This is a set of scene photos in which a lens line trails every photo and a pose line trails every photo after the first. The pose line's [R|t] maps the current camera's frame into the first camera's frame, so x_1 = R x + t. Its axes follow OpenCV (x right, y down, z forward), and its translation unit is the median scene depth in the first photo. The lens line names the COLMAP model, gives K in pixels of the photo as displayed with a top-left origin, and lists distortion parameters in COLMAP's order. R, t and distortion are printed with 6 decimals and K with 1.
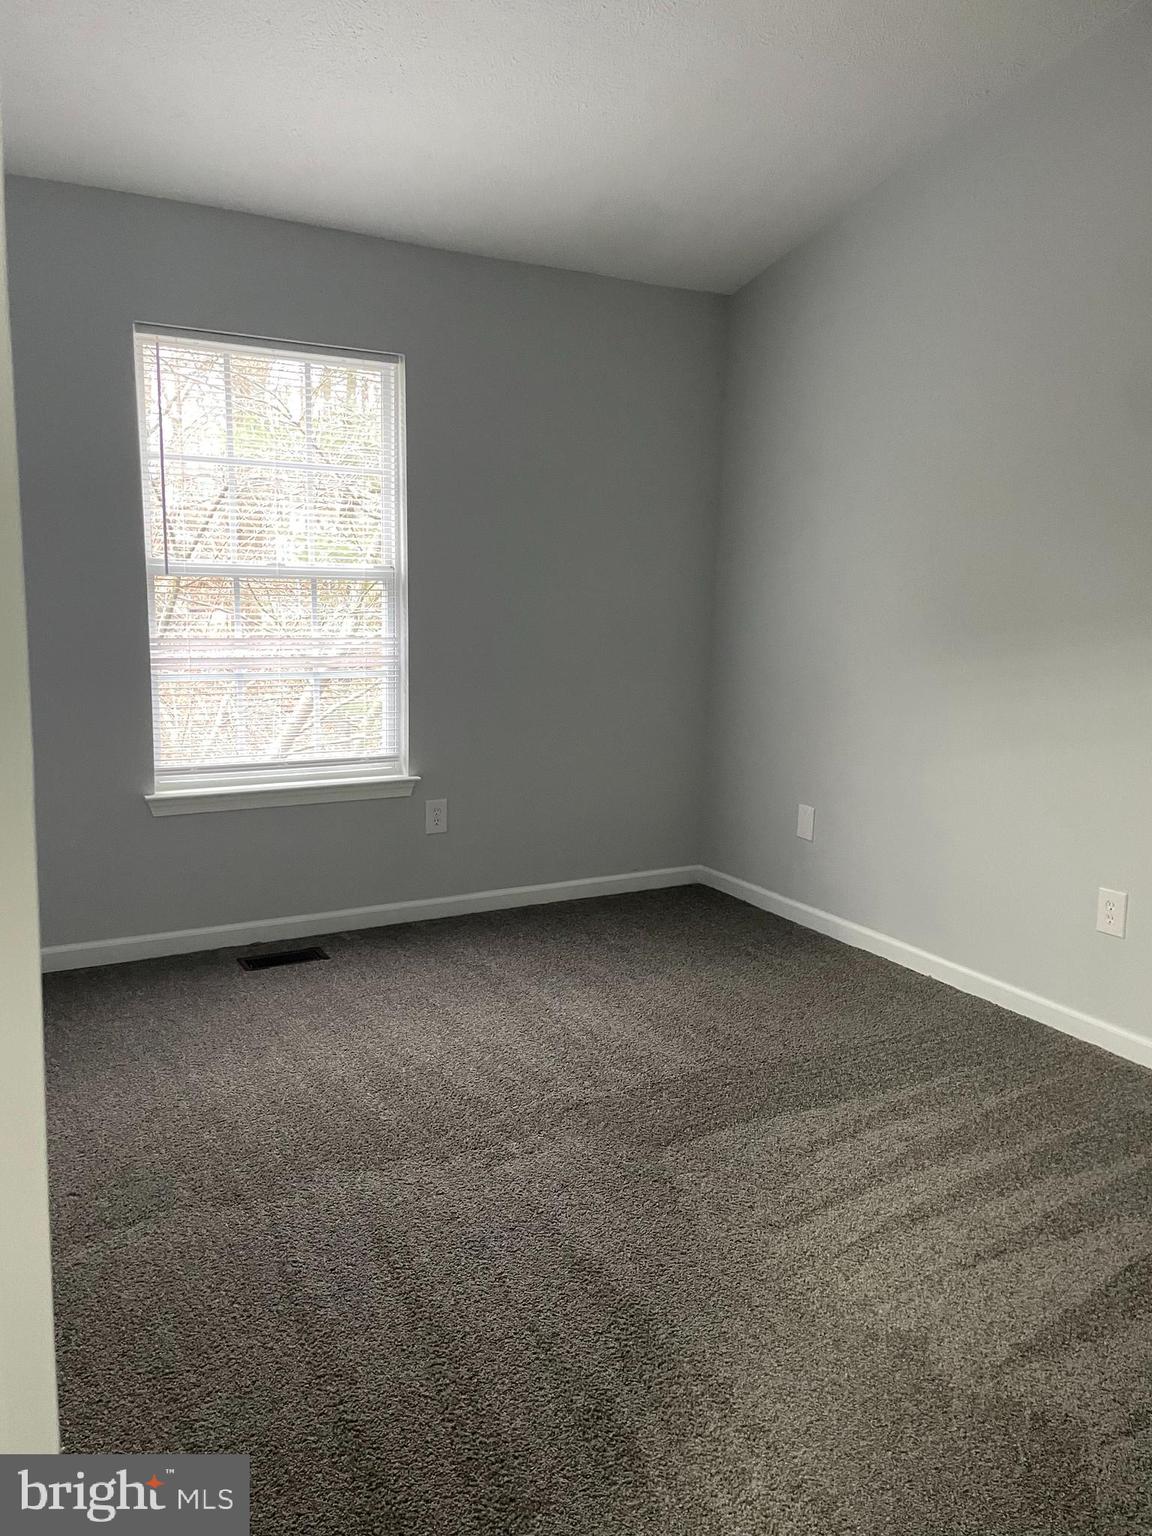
lens RADIAL K [[1167.3, 0, 582.5], [0, 1167.3, 769.6], [0, 0, 1]] dist [0.091575, -0.093389]
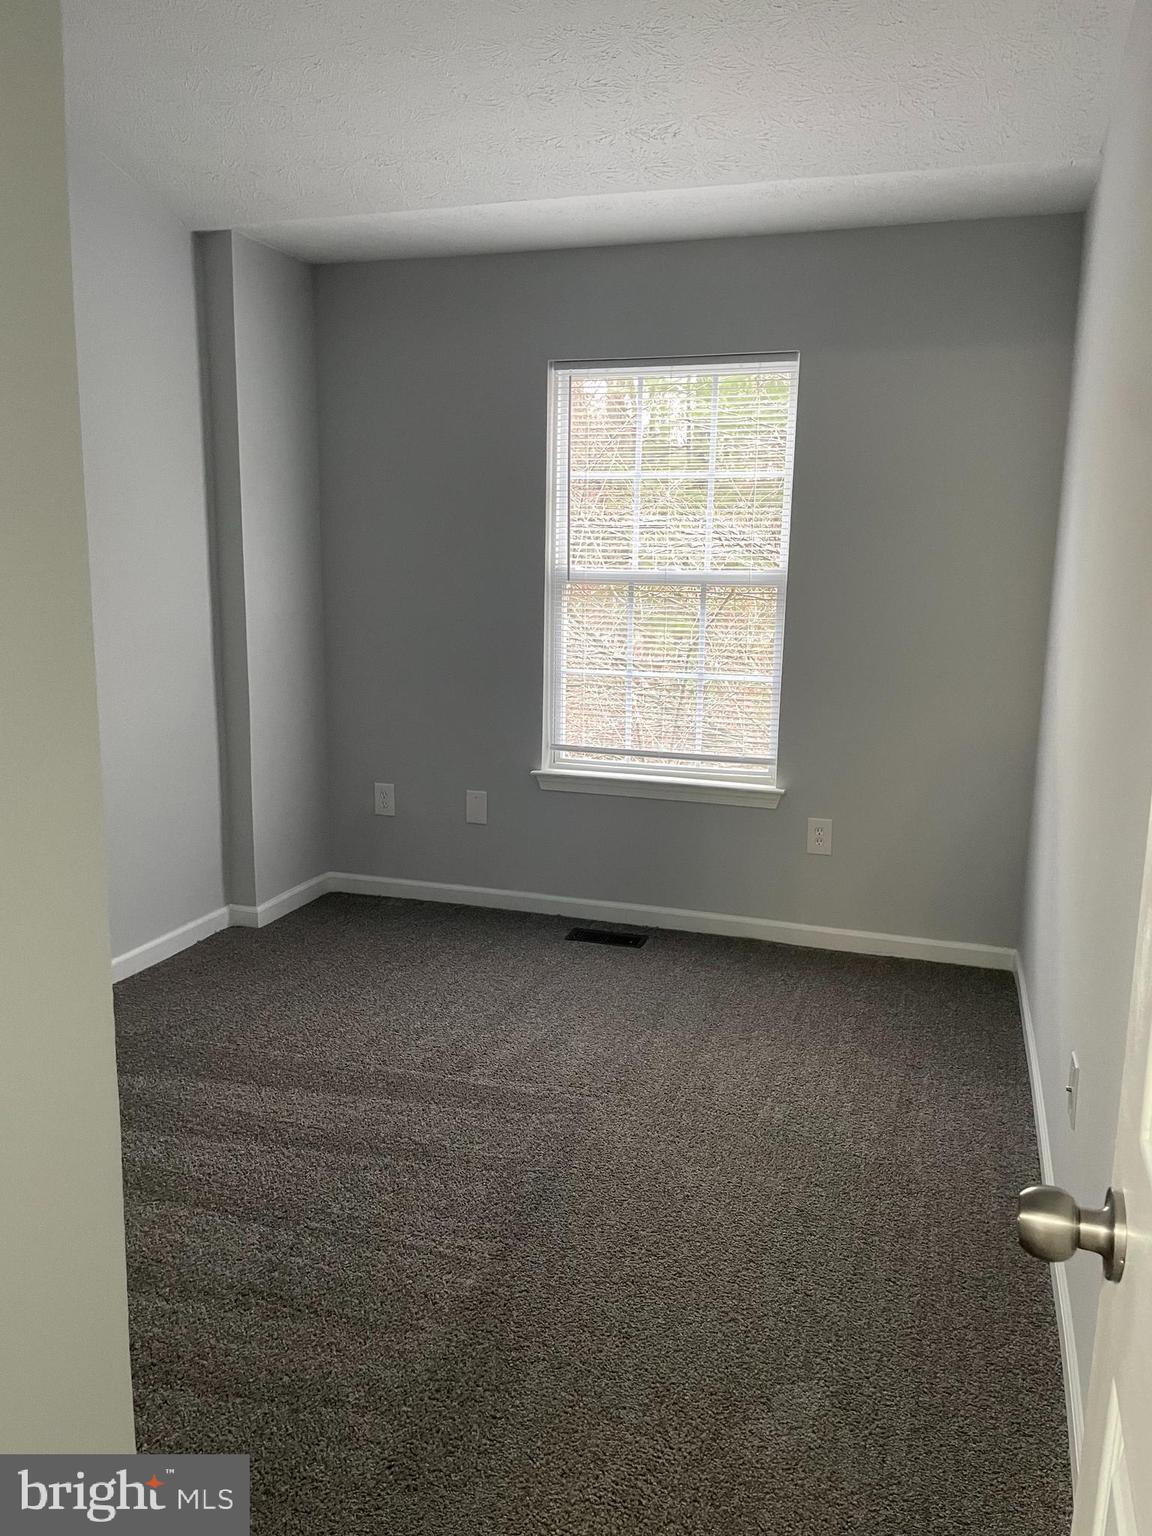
lens RADIAL K [[1167.3, 0, 582.5], [0, 1167.3, 769.6], [0, 0, 1]] dist [0.091575, -0.093389]
pose [[0.663581, 0.121848, -0.738115, 0.495137], [-0.125815, 0.990770, 0.050446, -0.041511], [0.737449, 0.059391, 0.672786, 0.256554]]
